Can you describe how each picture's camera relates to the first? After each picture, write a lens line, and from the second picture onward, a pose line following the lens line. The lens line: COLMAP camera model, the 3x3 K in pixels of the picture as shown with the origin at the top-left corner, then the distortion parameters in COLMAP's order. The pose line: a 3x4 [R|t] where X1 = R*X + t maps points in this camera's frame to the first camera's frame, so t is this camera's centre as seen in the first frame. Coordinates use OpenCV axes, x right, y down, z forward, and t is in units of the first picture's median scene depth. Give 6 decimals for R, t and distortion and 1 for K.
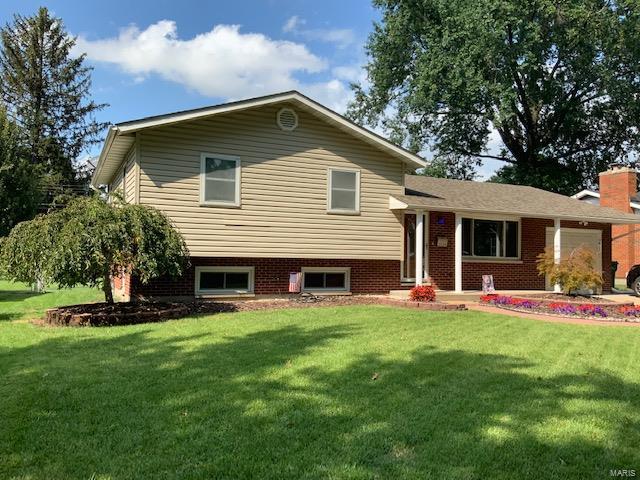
lens RADIAL K [[528.8, 0, 319.2], [0, 528.8, 234.5], [0, 0, 1]] dist [0.103230, 0.001437]
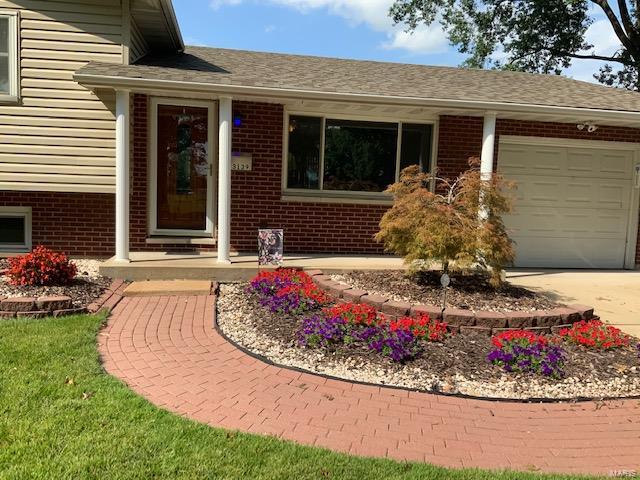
lens RADIAL K [[531.0, 0, 320.8], [0, 531.0, 244.4], [0, 0, 1]] dist [0.075714, -0.140475]
pose [[0.964003, 0.039925, -0.262876, 0.495962], [-0.005058, 0.991237, 0.131996, 0.027625], [0.265842, -0.125915, 0.955758, 0.568552]]
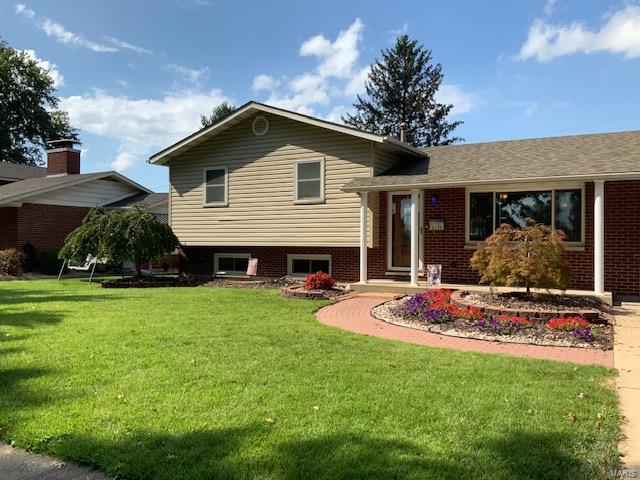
lens RADIAL K [[531.0, 0, 313.2], [0, 531.0, 239.7], [0, 0, 1]] dist [0.075714, -0.140475]
pose [[0.572143, -0.021886, -0.819862, 0.893512], [0.038683, 0.999251, 0.000320, 0.032356], [0.819241, -0.031898, 0.572561, 0.399434]]
